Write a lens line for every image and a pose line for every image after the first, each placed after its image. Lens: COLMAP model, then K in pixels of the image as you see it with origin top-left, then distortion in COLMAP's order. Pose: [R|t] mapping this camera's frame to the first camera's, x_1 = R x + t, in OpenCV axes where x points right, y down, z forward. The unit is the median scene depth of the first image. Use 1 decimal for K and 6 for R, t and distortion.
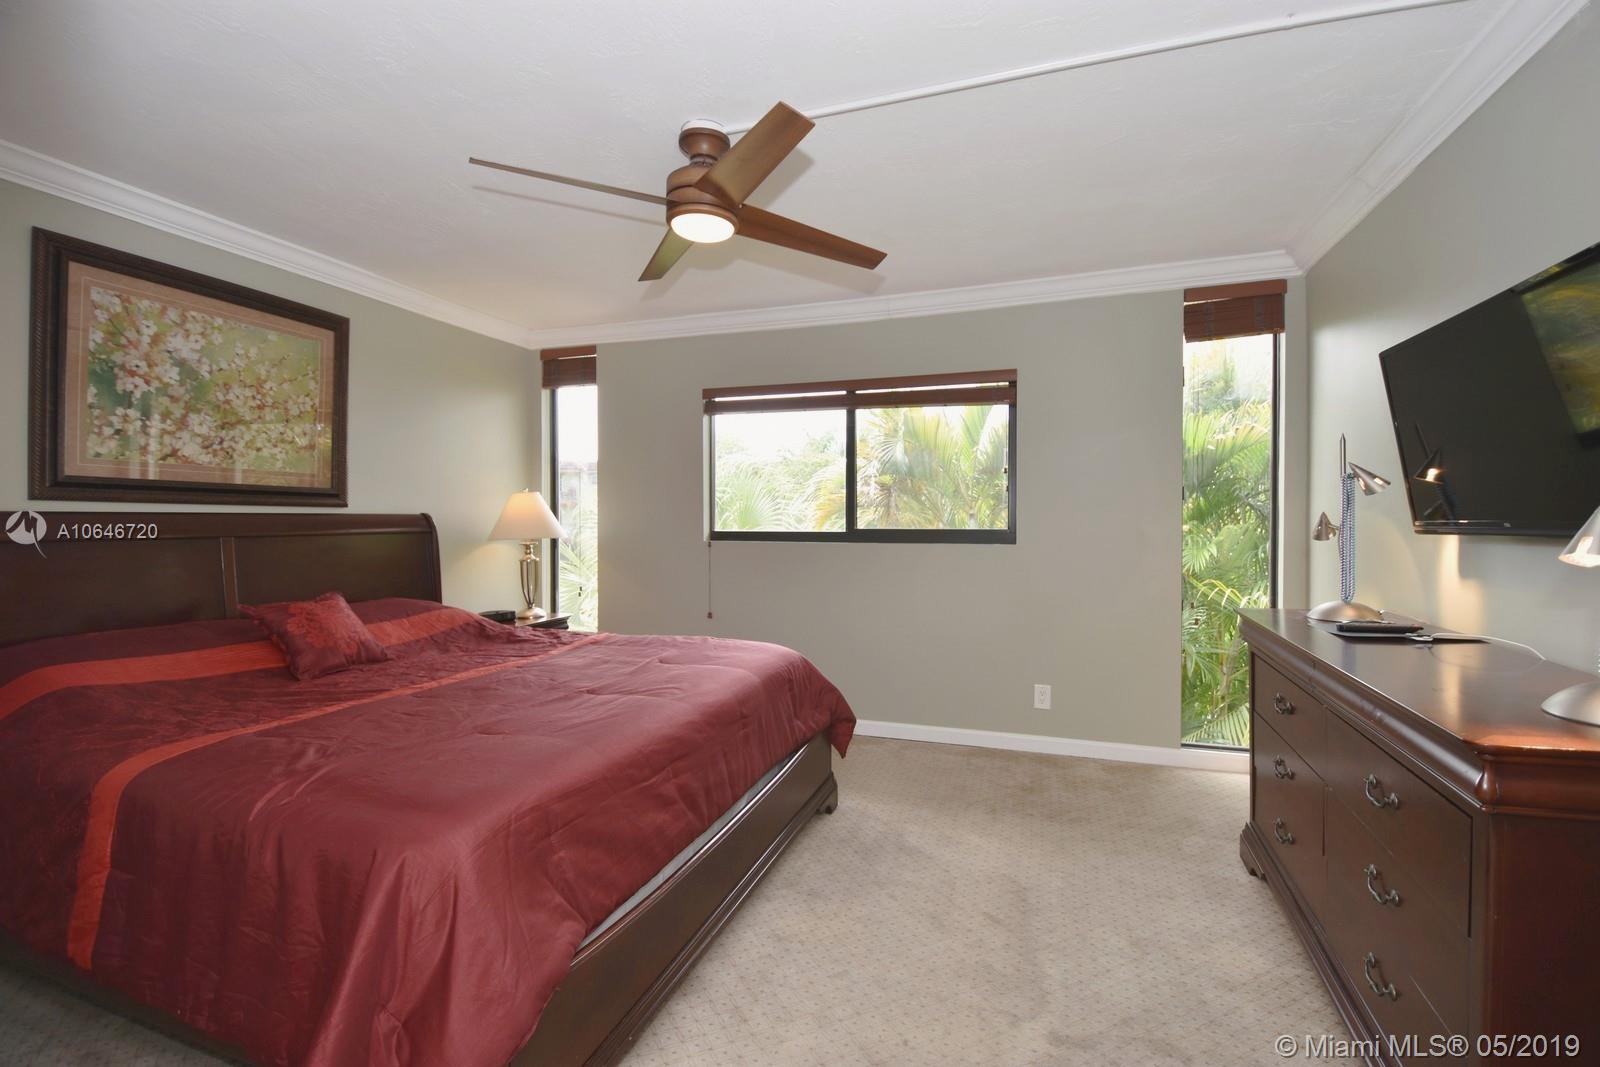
lens RADIAL K [[708.4, 0, 803.3], [0, 708.4, 521.2], [0, 0, 1]] dist [0.001531, -0.000438]
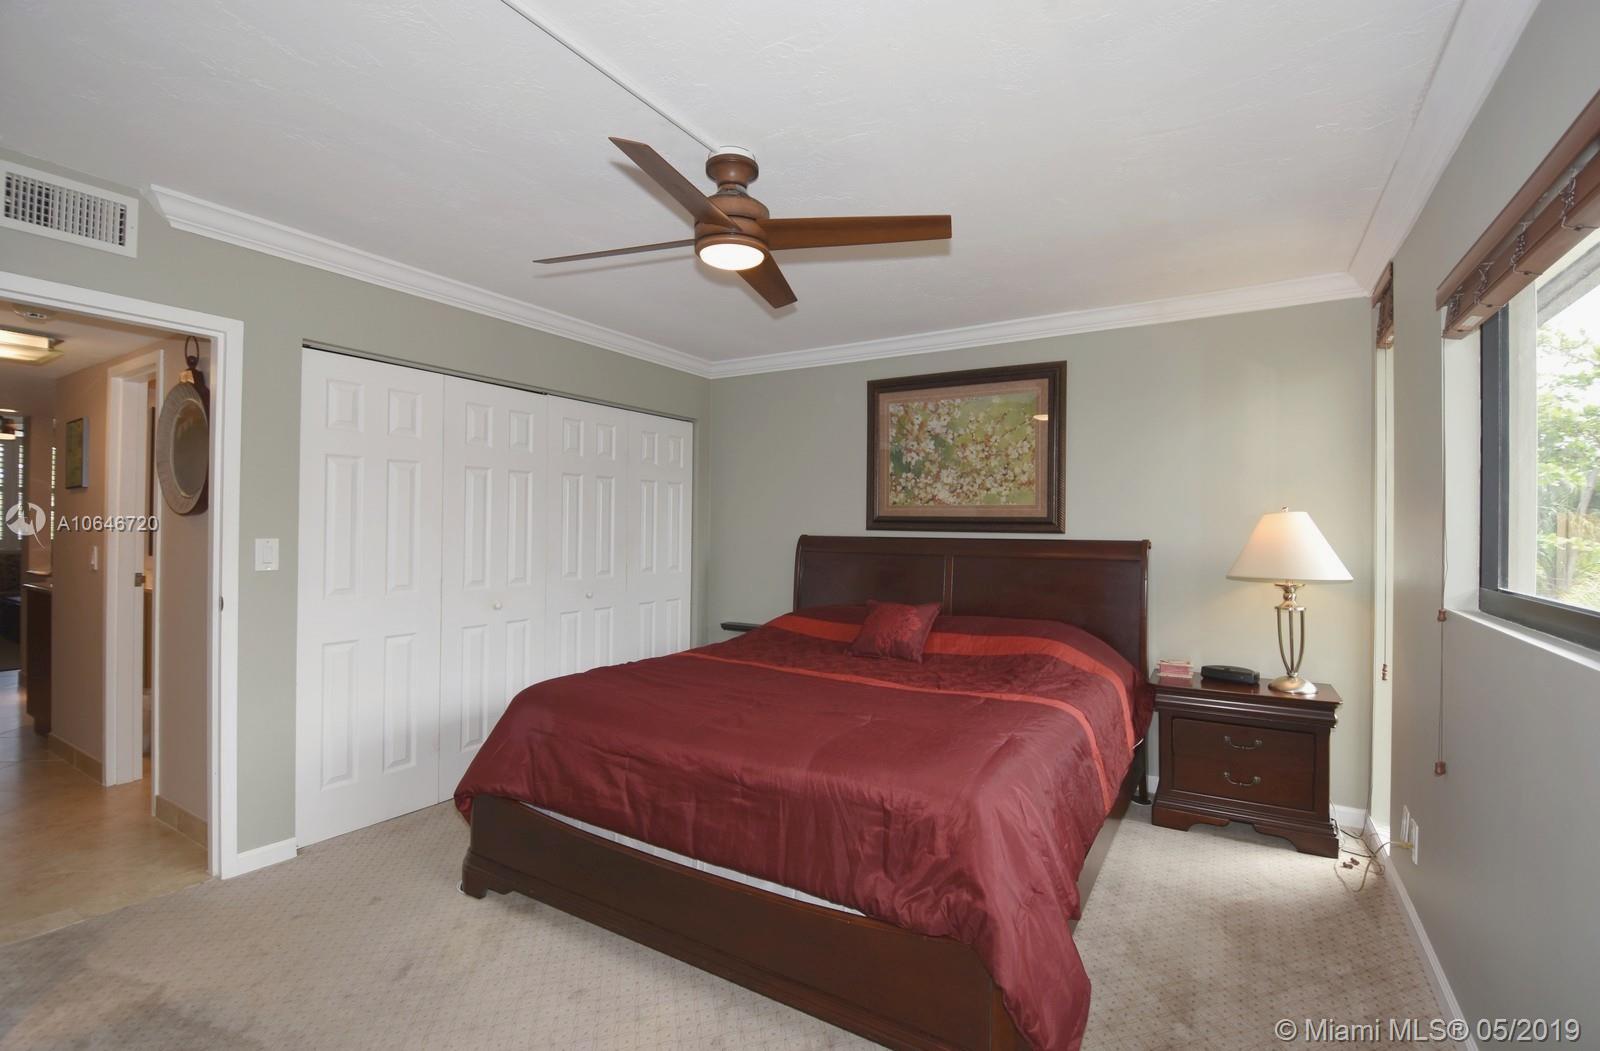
lens RADIAL K [[708.4, 0, 800.1], [0, 708.4, 520.9], [0, 0, 1]] dist [0.001531, -0.000438]
pose [[-0.197060, -0.001676, -0.980390, 0.621940], [-0.008259, 0.999966, -0.000049, -0.044437], [0.980357, 0.008087, -0.197067, 0.998637]]
